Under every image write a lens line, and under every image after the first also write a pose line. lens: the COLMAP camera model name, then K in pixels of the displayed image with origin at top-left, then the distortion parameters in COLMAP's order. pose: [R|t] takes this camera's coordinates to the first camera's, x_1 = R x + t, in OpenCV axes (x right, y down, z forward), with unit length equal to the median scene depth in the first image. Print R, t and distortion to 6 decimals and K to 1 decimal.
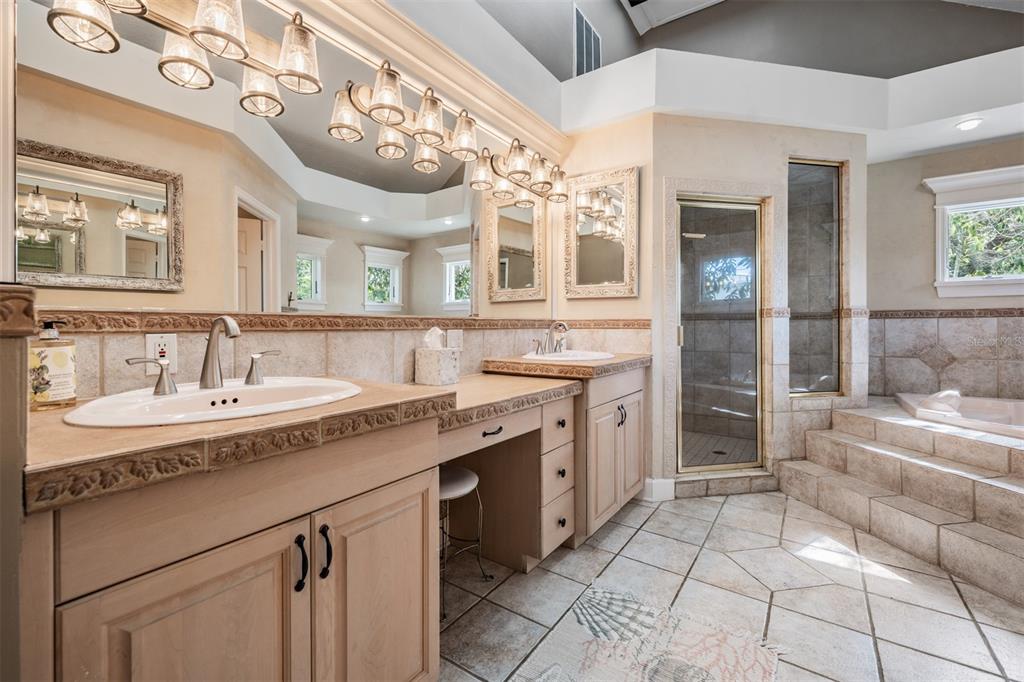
lens RADIAL K [[435.1, 0, 509.3], [0, 435.1, 326.5], [0, 0, 1]] dist [-0.000919, 0.000252]
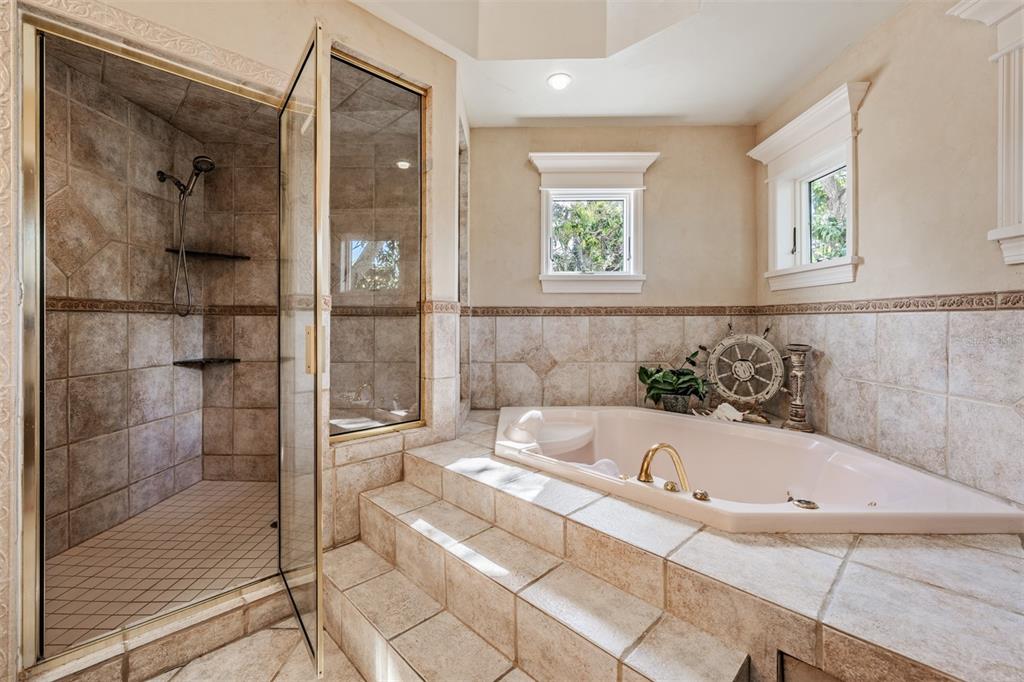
lens RADIAL K [[435.1, 0, 509.3], [0, 435.1, 326.5], [0, 0, 1]] dist [-0.000919, 0.000252]
pose [[0.826099, 0.000476, 0.563525, 0.461394], [-0.003673, 0.999983, 0.004539, -0.002945], [-0.563513, -0.005820, 0.826087, 0.332000]]
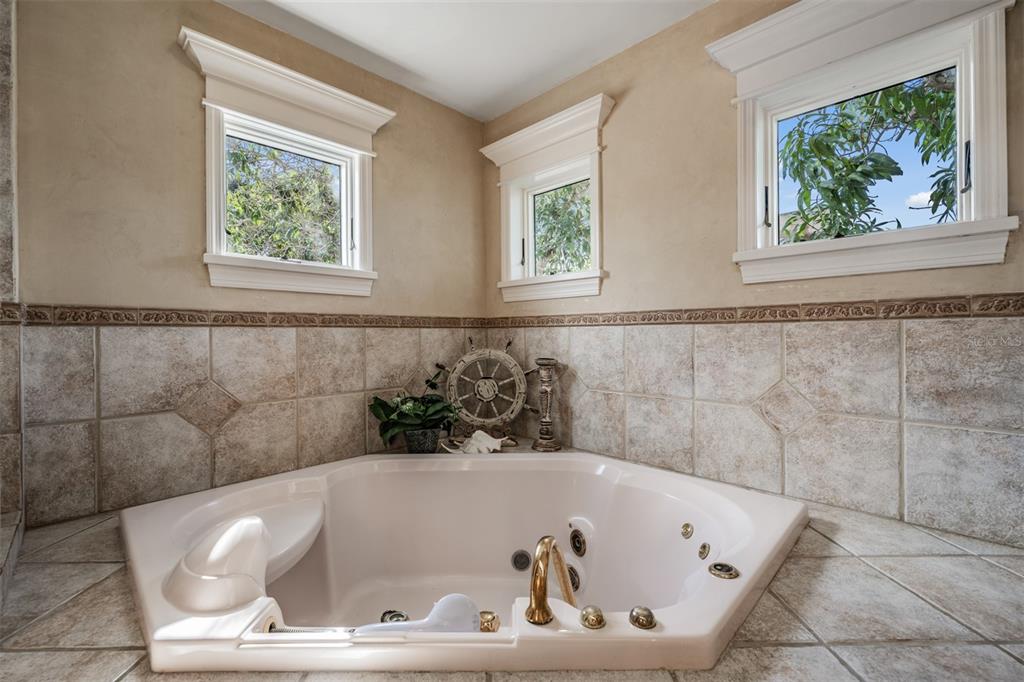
lens RADIAL K [[430.2, 0, 508.7], [0, 430.2, 337.9], [0, 0, 1]] dist [-0.001009, -0.000048]
pose [[0.173361, -0.000617, 0.984858, 0.586615], [0.007303, 0.999973, -0.000659, -0.004018], [-0.984831, 0.007307, 0.173361, 0.605792]]
